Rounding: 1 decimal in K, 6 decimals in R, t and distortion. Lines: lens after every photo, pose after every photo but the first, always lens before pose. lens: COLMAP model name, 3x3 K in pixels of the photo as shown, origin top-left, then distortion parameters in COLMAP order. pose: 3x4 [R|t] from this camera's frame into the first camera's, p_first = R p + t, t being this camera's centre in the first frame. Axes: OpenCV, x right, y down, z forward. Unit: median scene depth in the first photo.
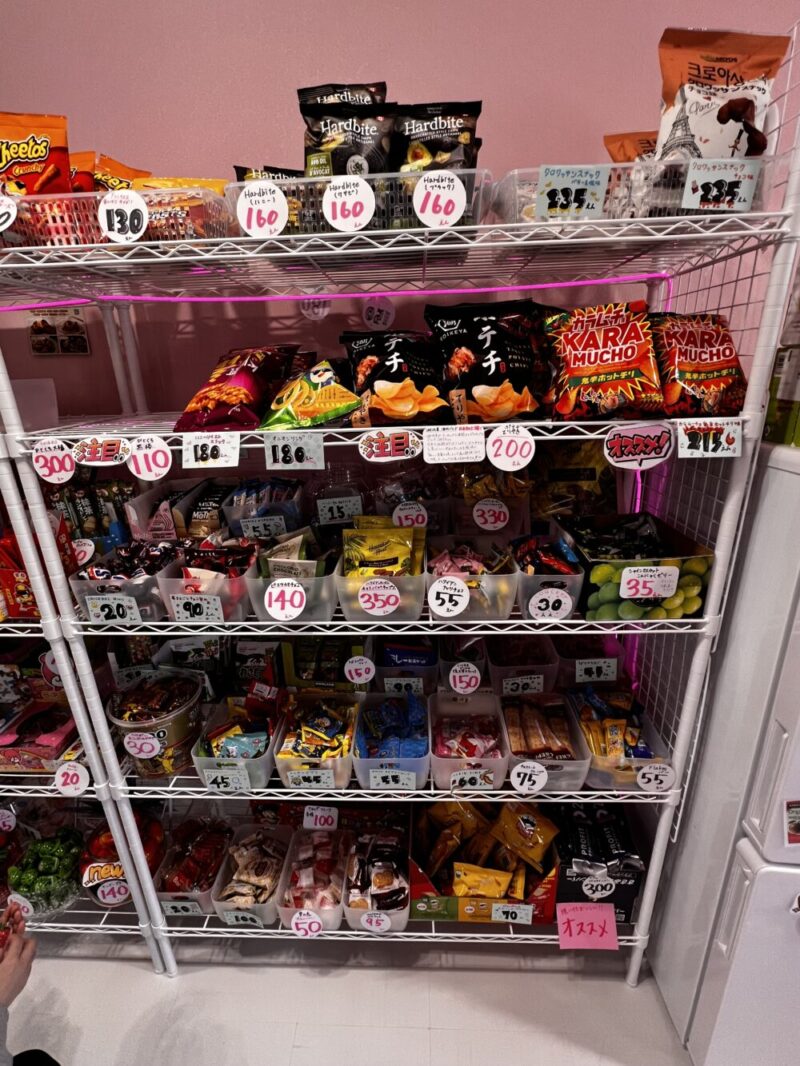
lens RADIAL K [[457.6, 0, 399.6], [0, 457.6, 457.0], [0, 0, 1]] dist [0.000811, -0.000028]
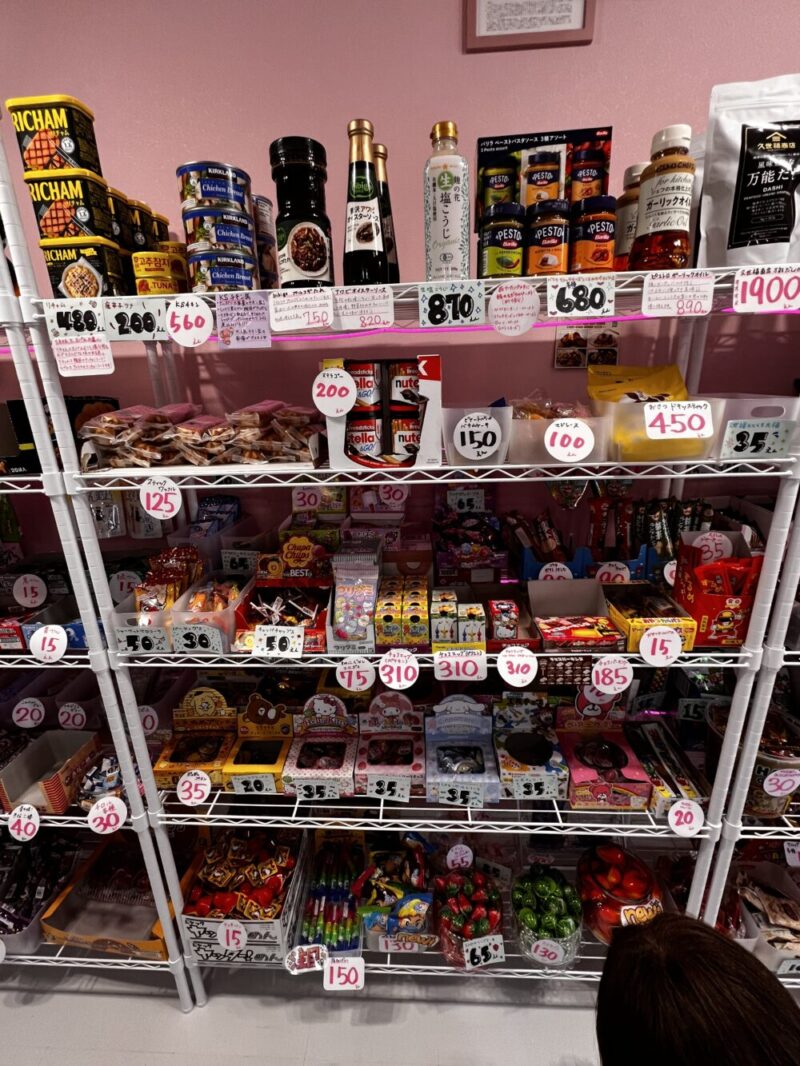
lens RADIAL K [[435.1, 0, 402.0], [0, 435.1, 480.1], [0, 0, 1]] dist [0.001028, -0.000171]
pose [[0.999974, 0.006429, 0.003181, -0.180591], [-0.006304, 0.999272, -0.037633, 0.008158], [-0.003421, 0.037612, 0.999287, 0.013639]]
